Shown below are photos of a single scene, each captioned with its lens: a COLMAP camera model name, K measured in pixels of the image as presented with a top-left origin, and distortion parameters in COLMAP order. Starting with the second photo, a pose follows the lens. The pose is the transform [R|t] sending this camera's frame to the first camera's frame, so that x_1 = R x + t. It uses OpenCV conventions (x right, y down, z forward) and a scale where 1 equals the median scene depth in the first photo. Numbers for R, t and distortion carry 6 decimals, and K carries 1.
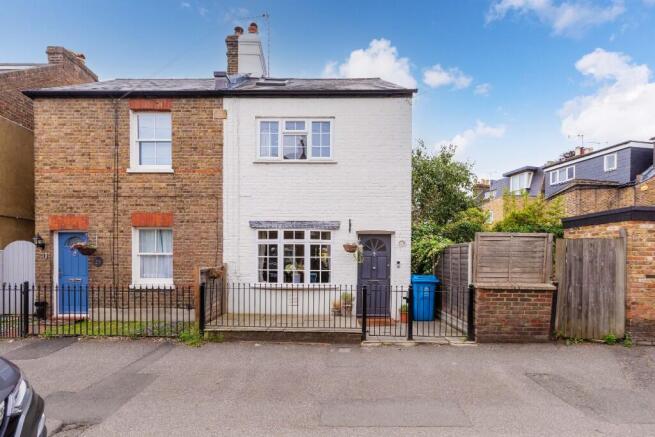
lens RADIAL K [[293.3, 0, 327.5], [0, 293.3, 241.5], [0, 0, 1]] dist [-0.008041, 0.000064]
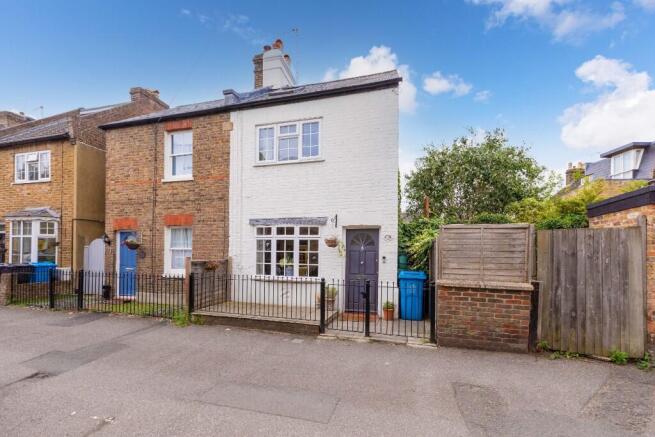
lens RADIAL K [[293.3, 0, 348.3], [0, 293.3, 232.5], [0, 0, 1]] dist [-0.008041, 0.000064]
pose [[0.962326, -0.014699, -0.271501, 0.400018], [0.008721, 0.999693, -0.023211, 0.010428], [0.271759, 0.019969, 0.962158, 0.034019]]
